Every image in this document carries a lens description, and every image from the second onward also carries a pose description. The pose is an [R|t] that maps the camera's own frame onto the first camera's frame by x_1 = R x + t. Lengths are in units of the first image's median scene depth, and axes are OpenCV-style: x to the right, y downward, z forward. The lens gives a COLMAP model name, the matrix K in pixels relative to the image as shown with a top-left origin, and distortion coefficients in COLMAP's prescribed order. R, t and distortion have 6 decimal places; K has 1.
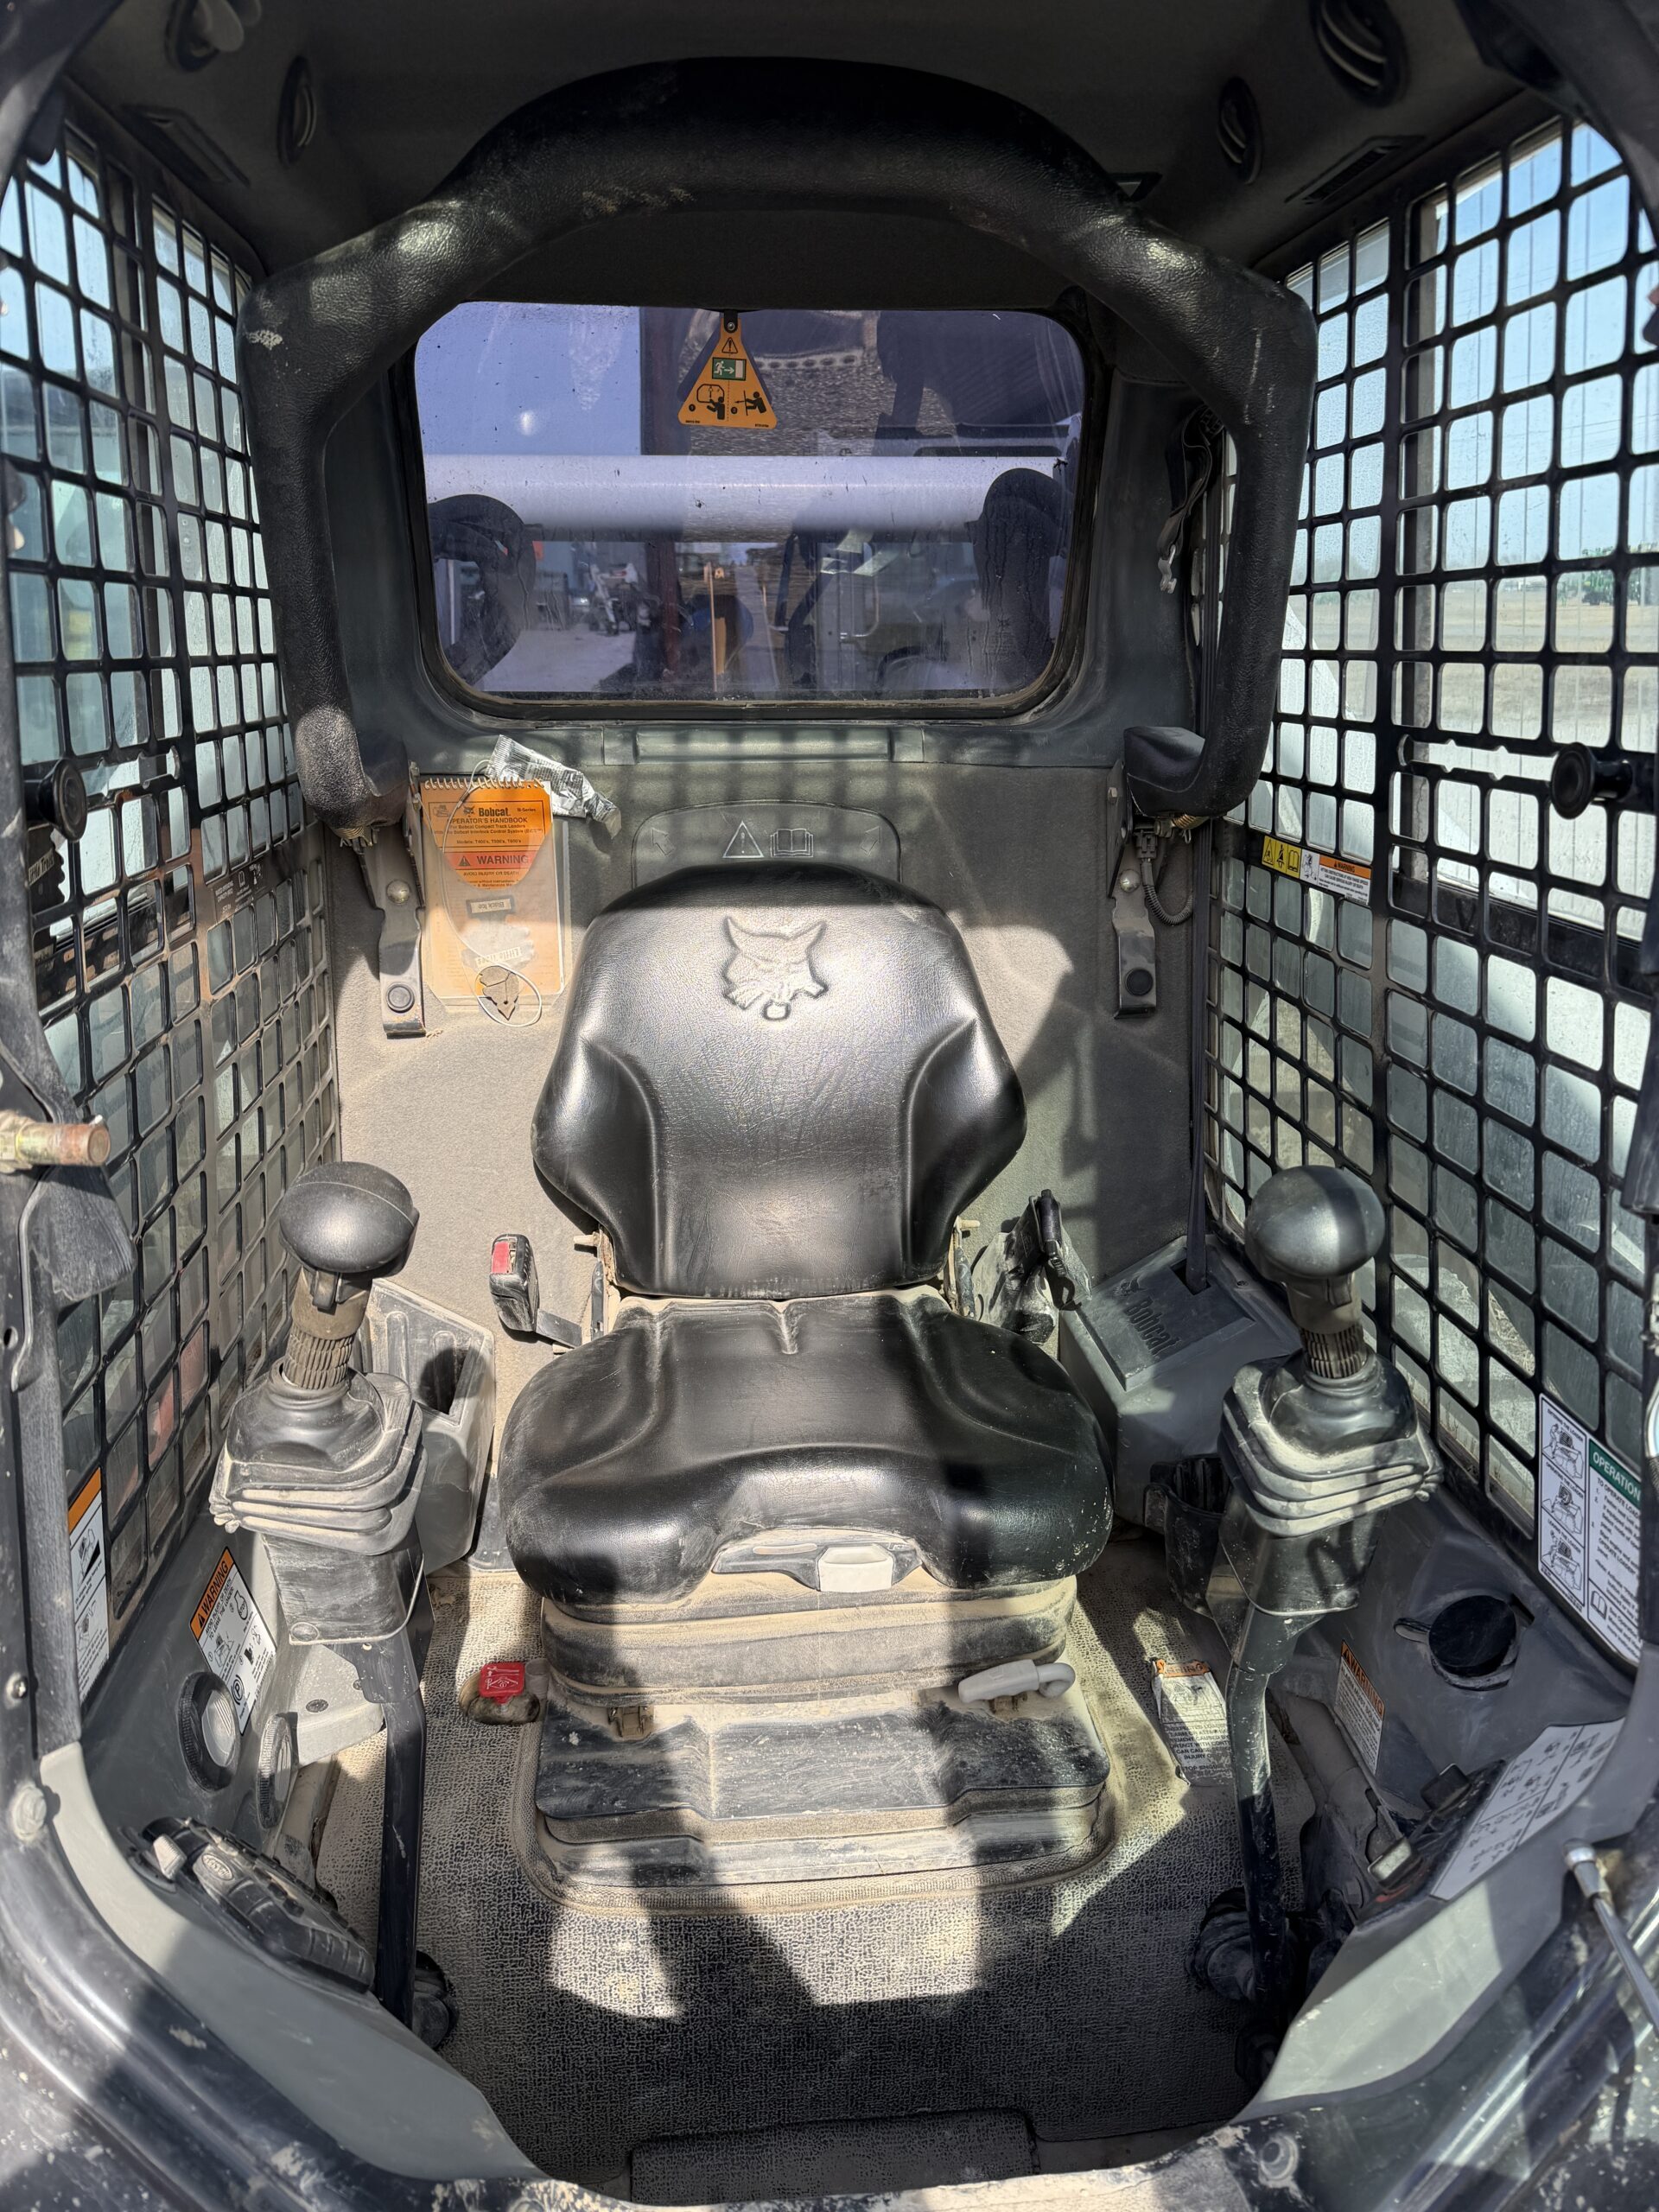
lens RADIAL K [[1788.1, 0, 829.5], [0, 1788.1, 1106.0], [0, 0, 1]] dist [0.507472, 0.002419]
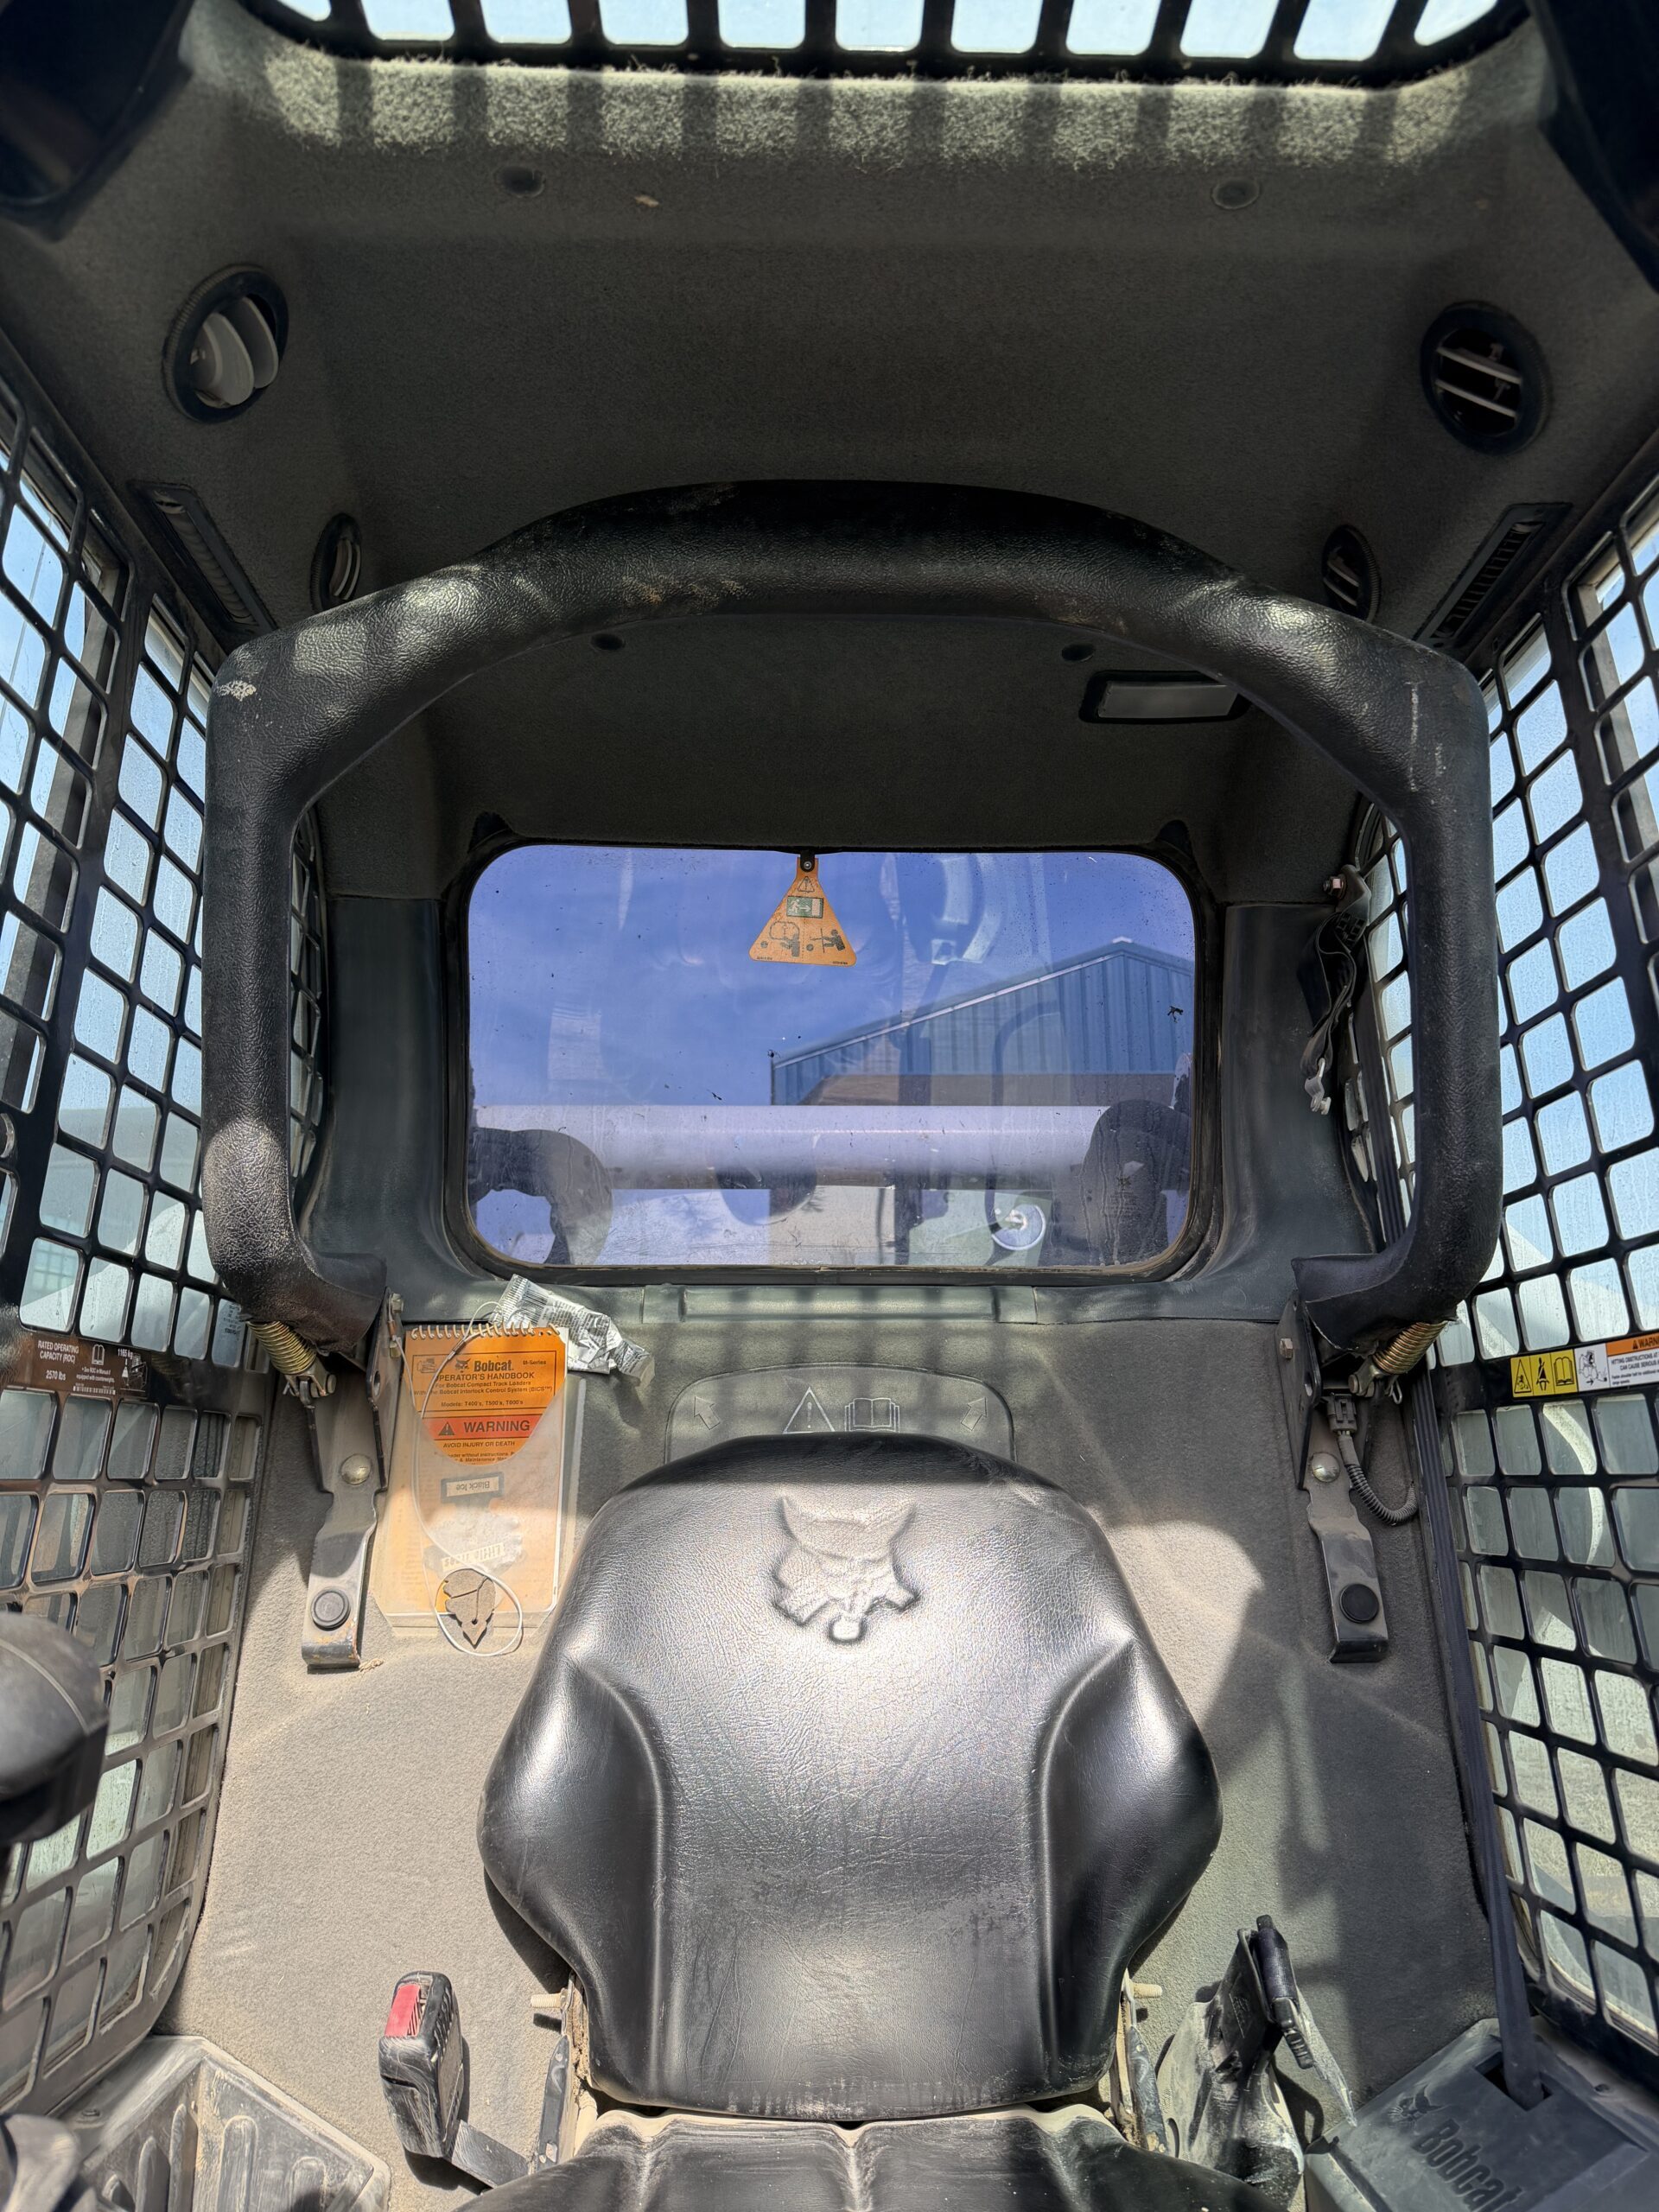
lens RADIAL K [[1761.4, 0, 840.0], [0, 1761.4, 1100.1], [0, 0, 1]] dist [0.240968, -0.257945]
pose [[0.998196, -0.015111, -0.058101, 0.012256], [-0.012846, 0.891619, -0.452604, 0.082703], [0.058643, 0.452534, 0.889817, 0.273368]]
